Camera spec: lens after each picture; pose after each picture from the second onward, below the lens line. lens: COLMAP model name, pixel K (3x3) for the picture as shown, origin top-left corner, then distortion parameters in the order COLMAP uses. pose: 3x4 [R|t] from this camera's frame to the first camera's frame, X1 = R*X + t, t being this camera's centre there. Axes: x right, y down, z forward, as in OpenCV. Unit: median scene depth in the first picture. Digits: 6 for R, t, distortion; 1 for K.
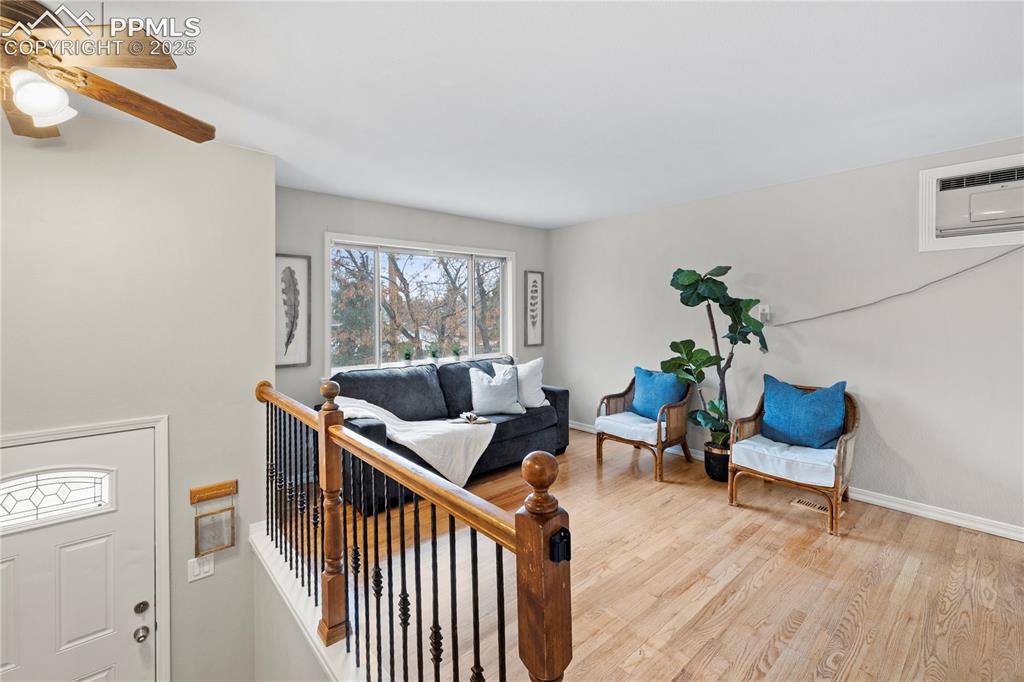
lens RADIAL K [[448.8, 0, 502.8], [0, 448.8, 316.6], [0, 0, 1]] dist [-0.002407, 0.000198]
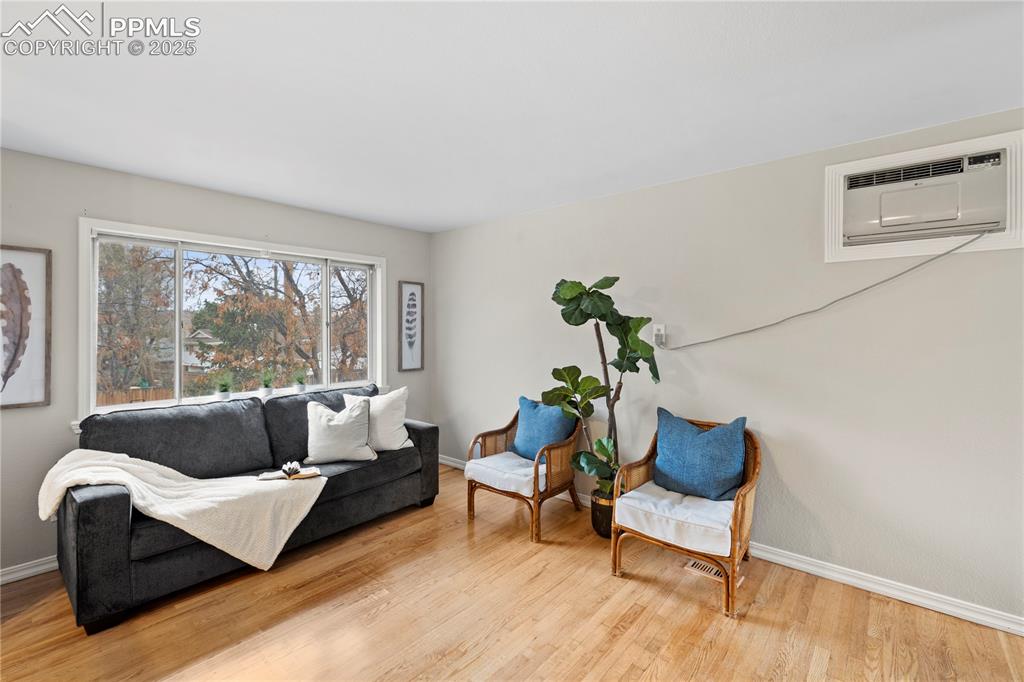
lens RADIAL K [[448.8, 0, 502.2], [0, 448.8, 329.0], [0, 0, 1]] dist [-0.002407, 0.000198]
pose [[0.990583, 0.006981, 0.136732, 0.182697], [-0.005602, 0.999930, -0.010469, -0.007372], [-0.136796, 0.009605, 0.990553, 0.212678]]
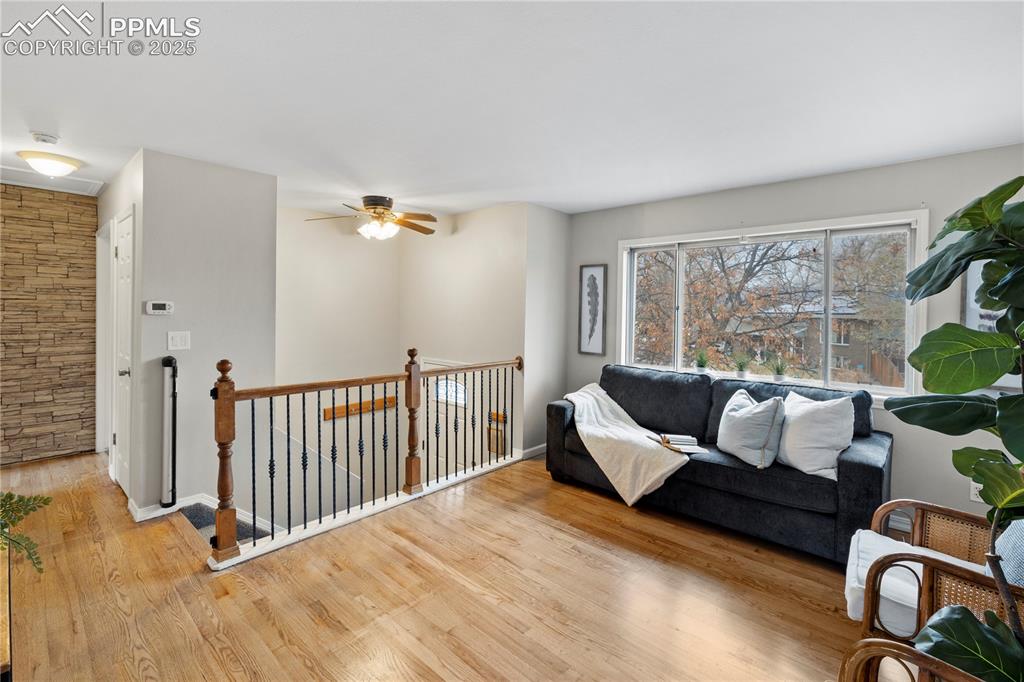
lens RADIAL K [[448.8, 0, 488.7], [0, 448.8, 317.5], [0, 0, 1]] dist [-0.002407, 0.000198]
pose [[0.093862, 0.026138, -0.995242, 0.755739], [-0.027280, 0.999347, 0.023673, -0.013456], [0.995211, 0.024928, 0.094514, 0.605425]]
